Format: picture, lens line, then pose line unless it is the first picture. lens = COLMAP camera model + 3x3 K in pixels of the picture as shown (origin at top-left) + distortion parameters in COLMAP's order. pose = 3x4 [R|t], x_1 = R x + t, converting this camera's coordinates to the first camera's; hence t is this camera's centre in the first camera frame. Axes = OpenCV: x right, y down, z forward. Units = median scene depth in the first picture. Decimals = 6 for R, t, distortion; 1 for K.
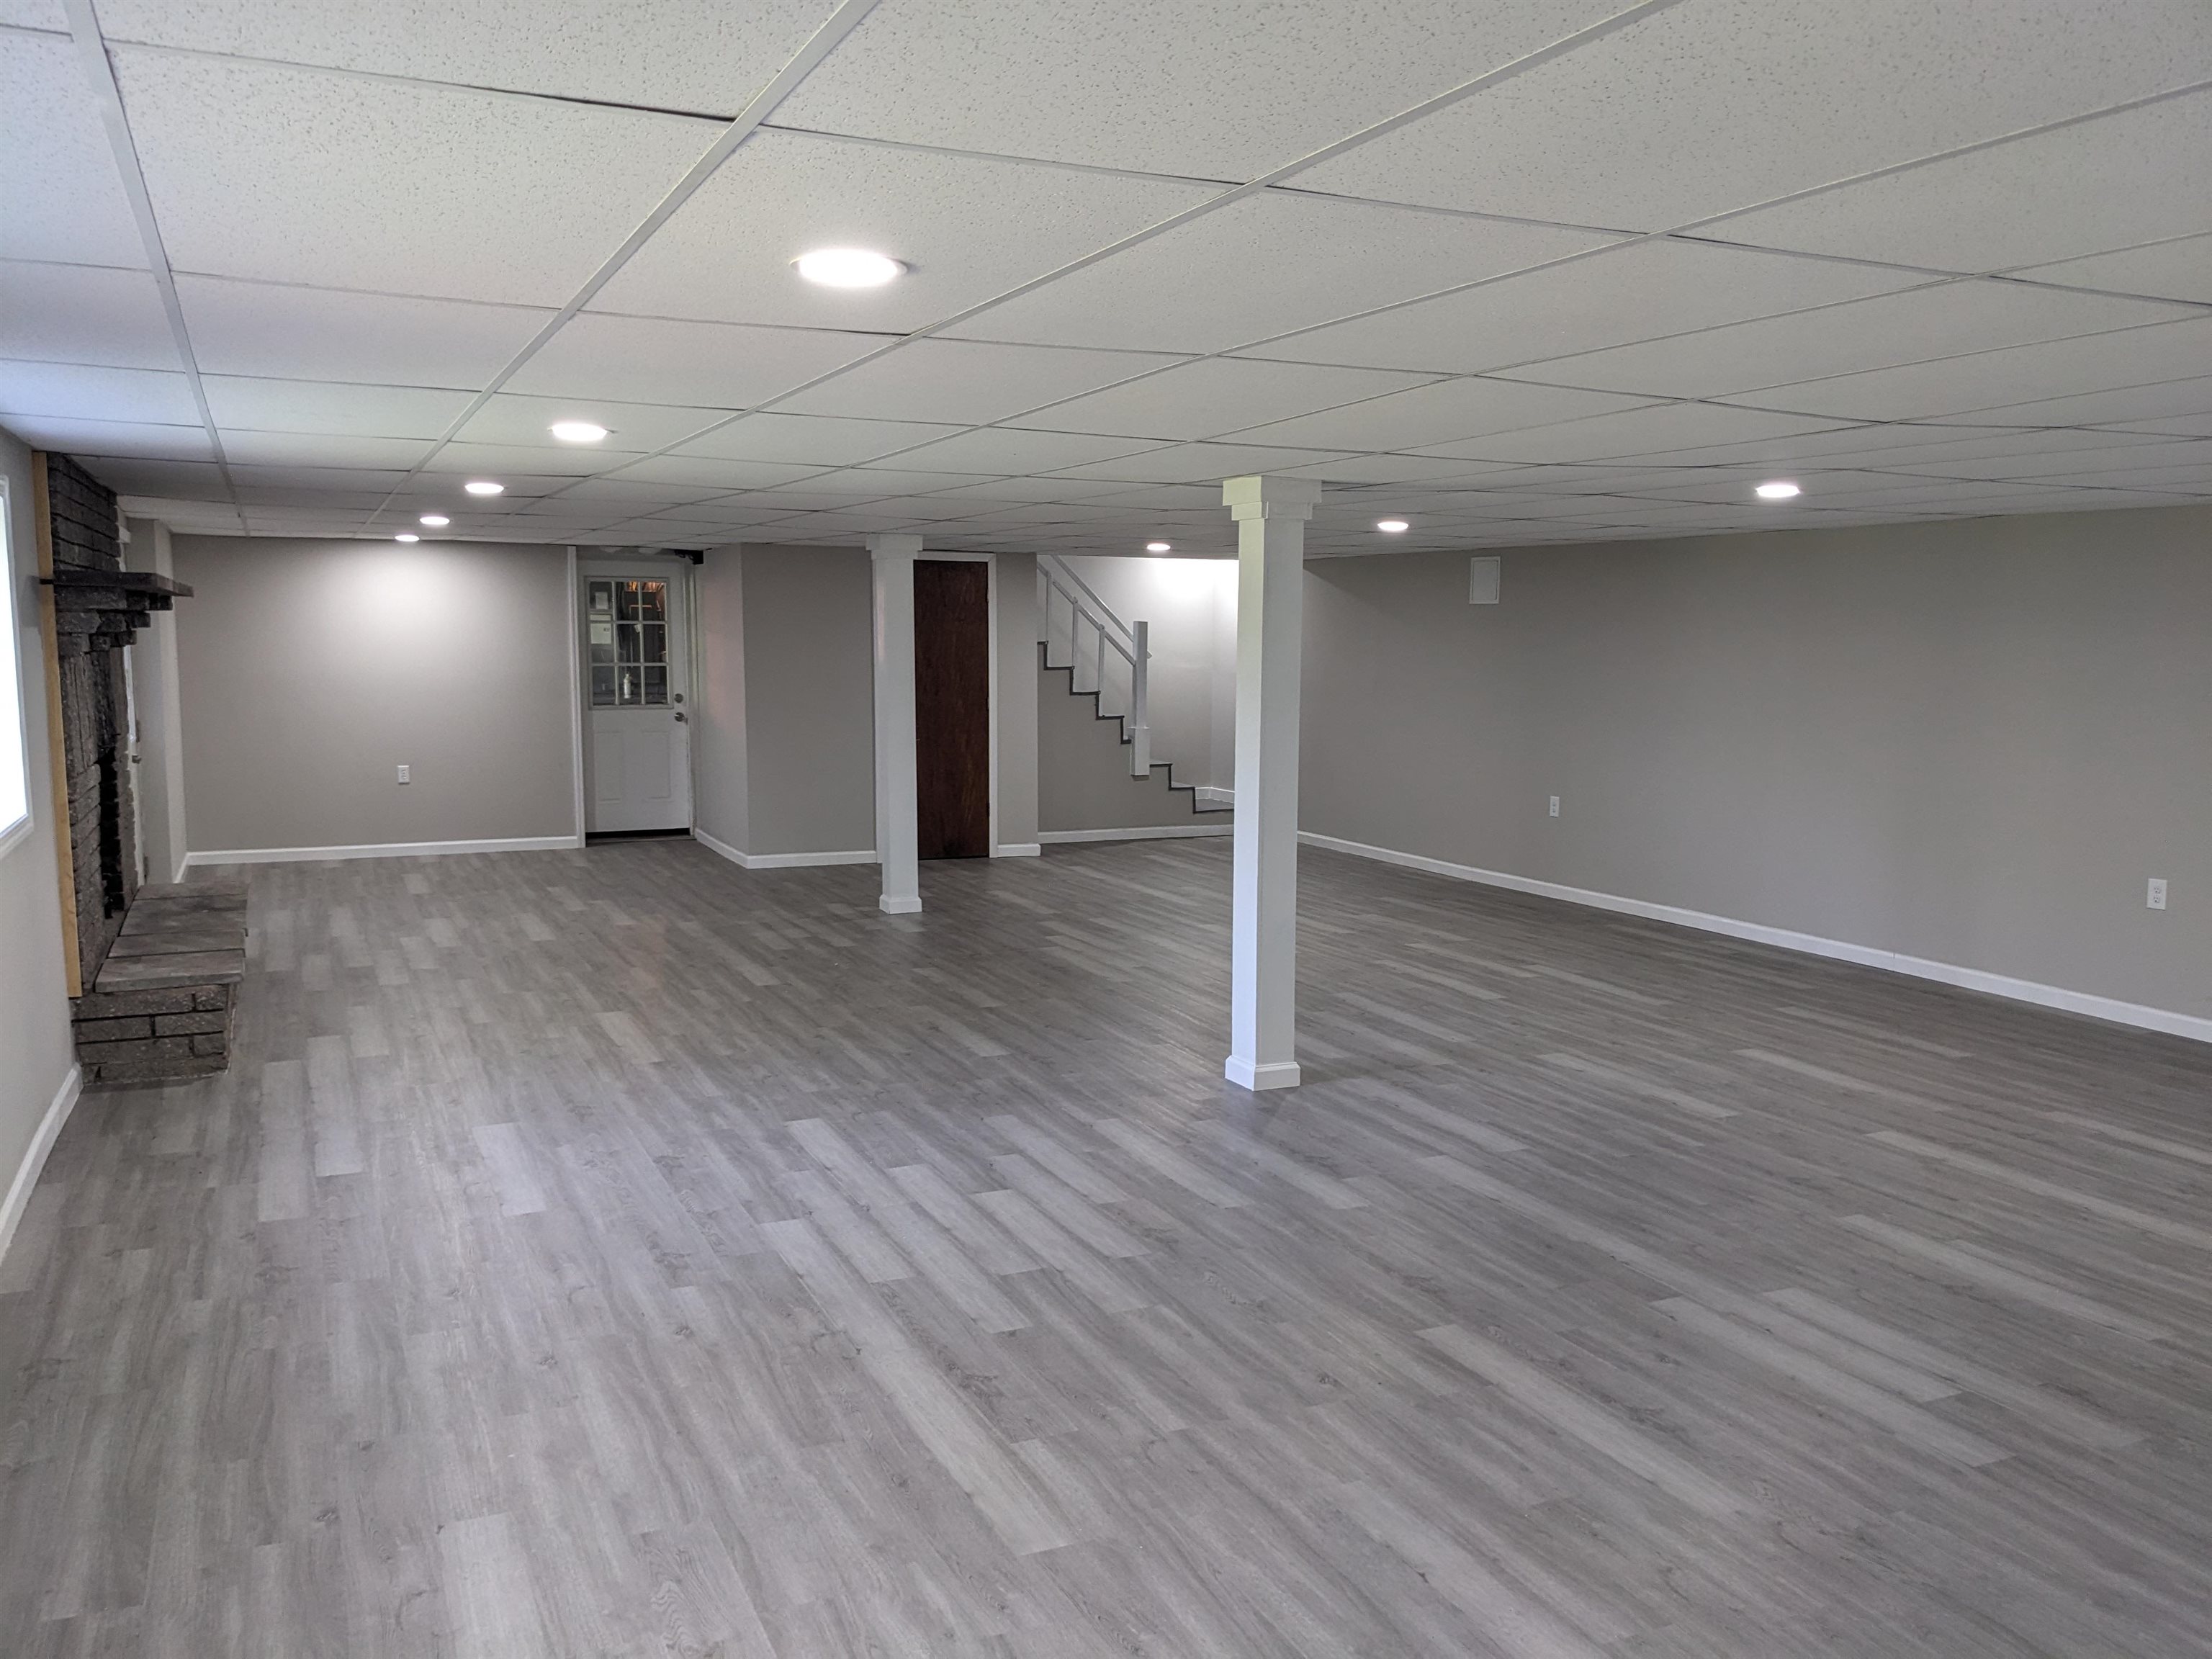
lens RADIAL K [[1764.7, 0, 1095.9], [0, 1764.7, 840.1], [0, 0, 1]] dist [0.073206, -0.116517]
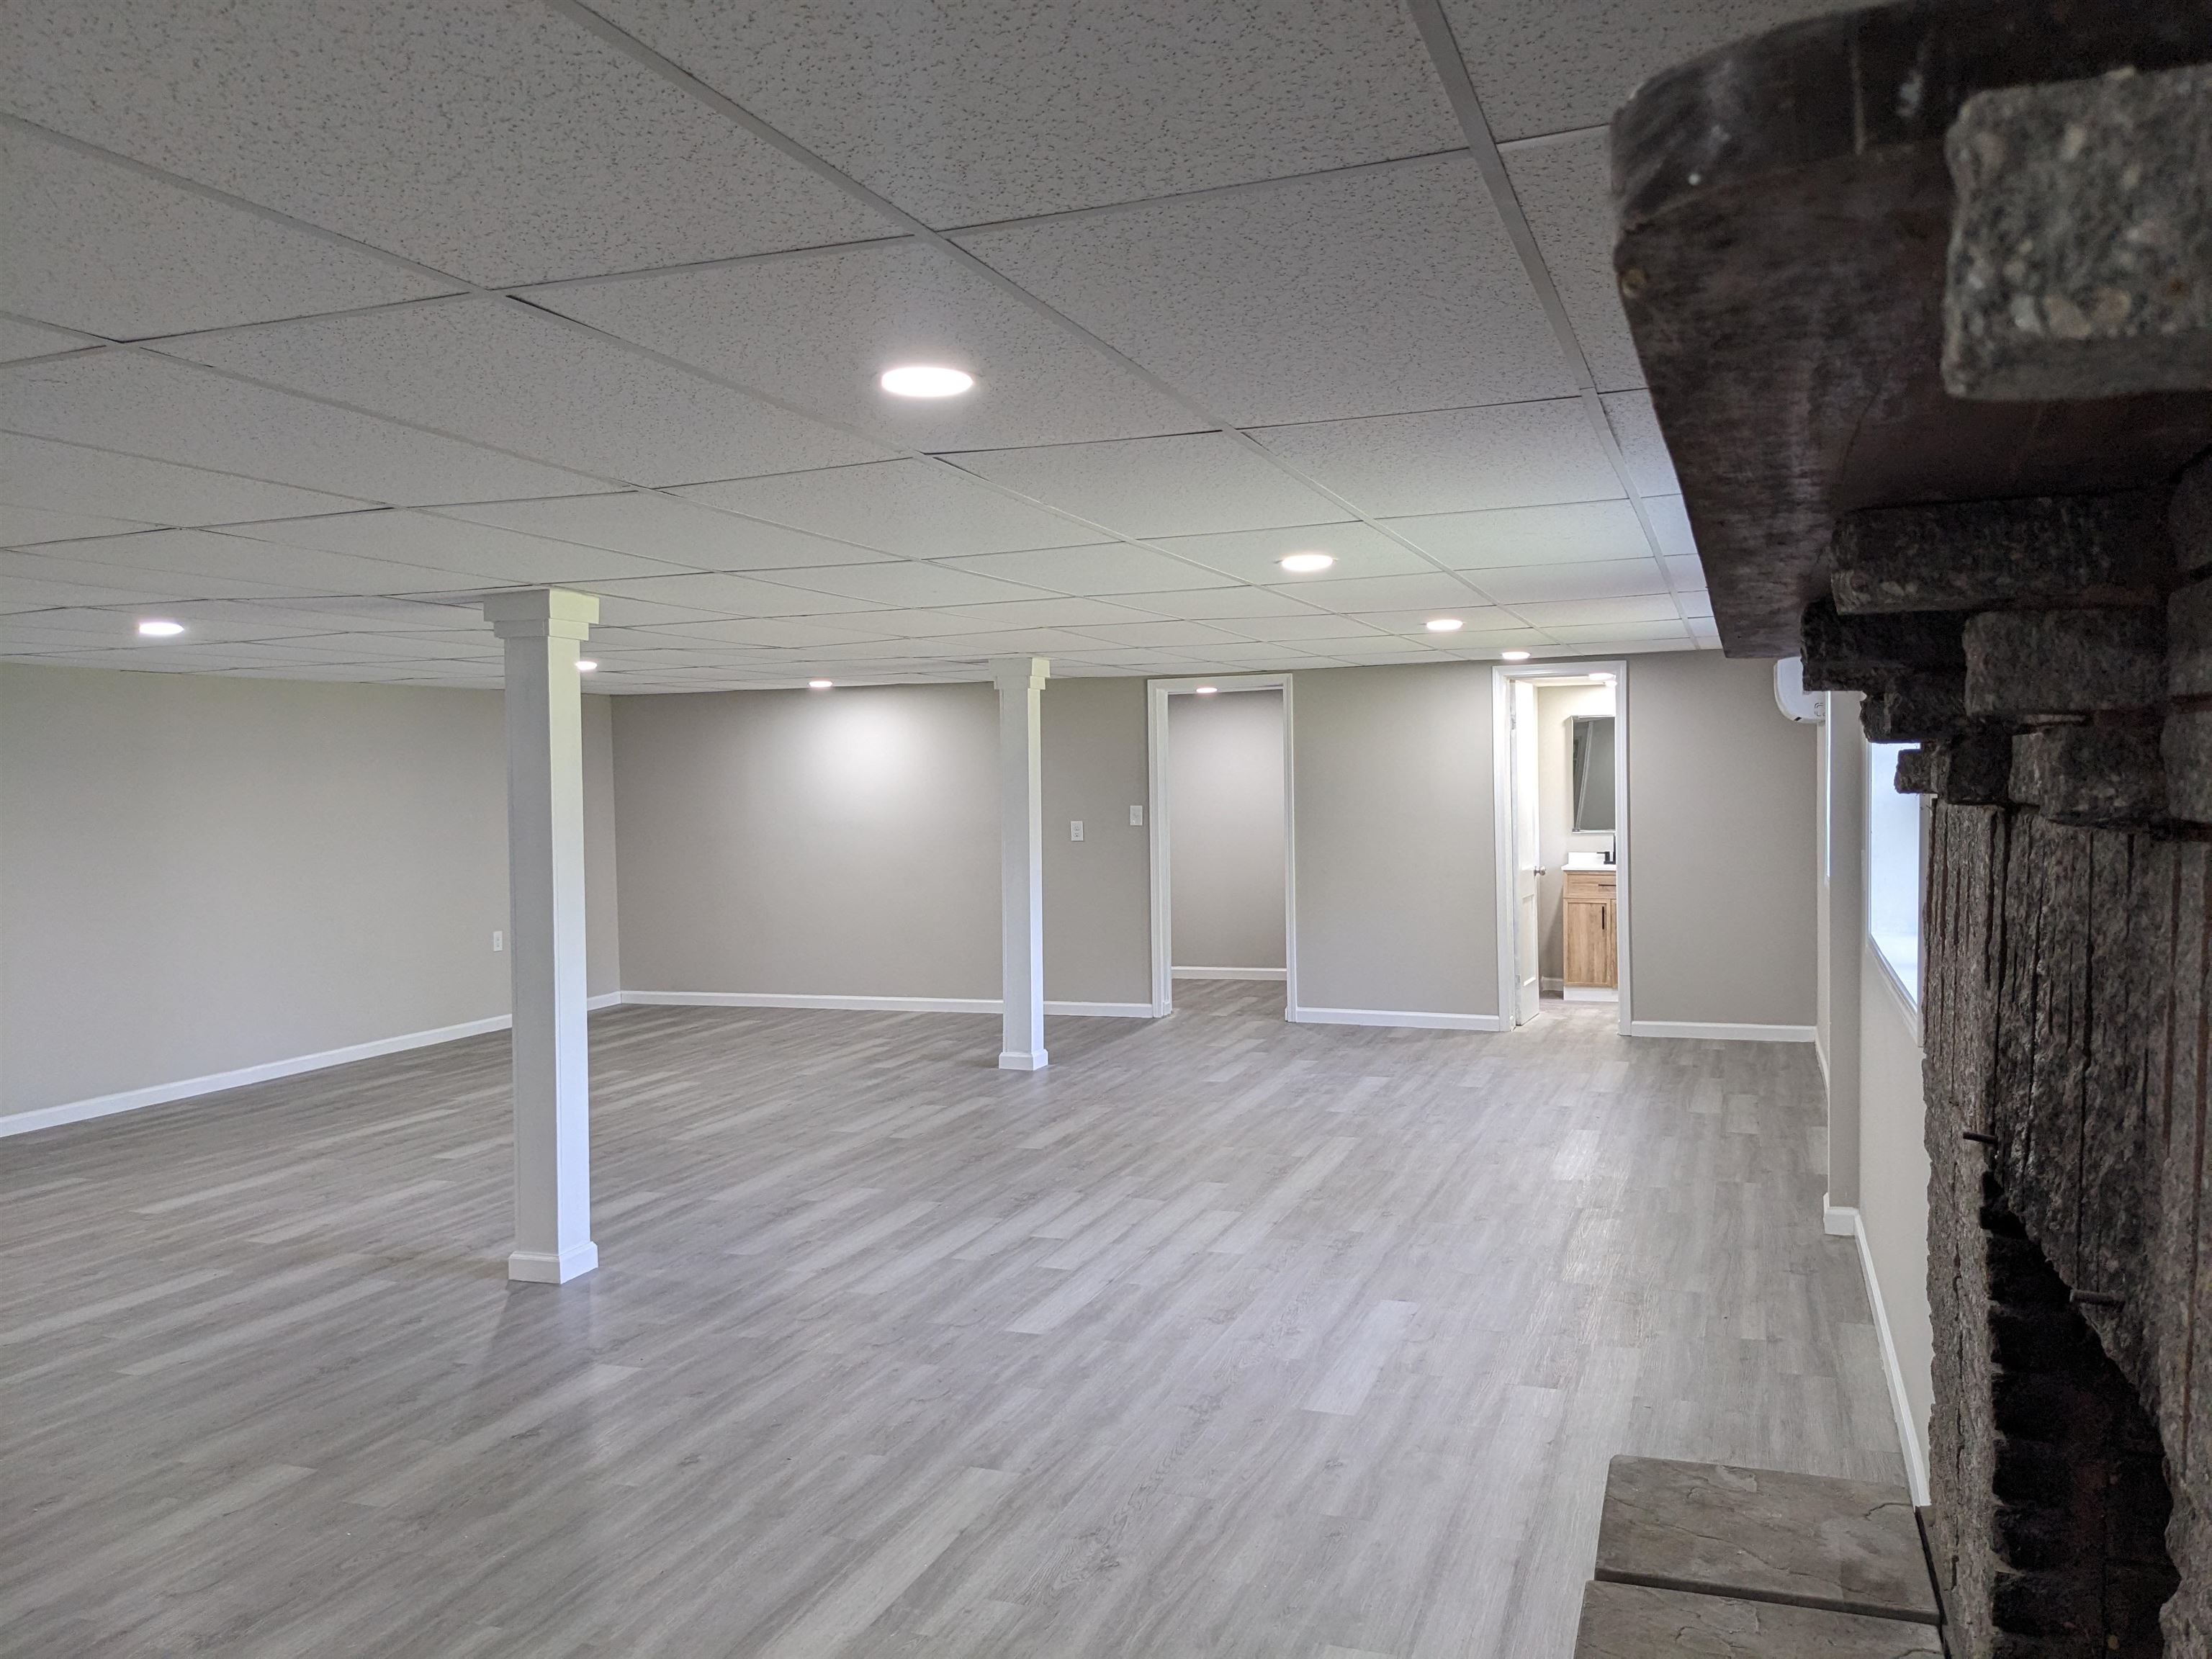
lens RADIAL K [[1740.9, 0, 1065.4], [0, 1740.9, 800.1], [0, 0, 1]] dist [0.074987, -0.108086]
pose [[-0.697665, -0.006704, 0.716393, -0.849373], [0.097805, 0.989703, 0.104510, -0.194688], [-0.709716, 0.142980, -0.689826, 1.669875]]
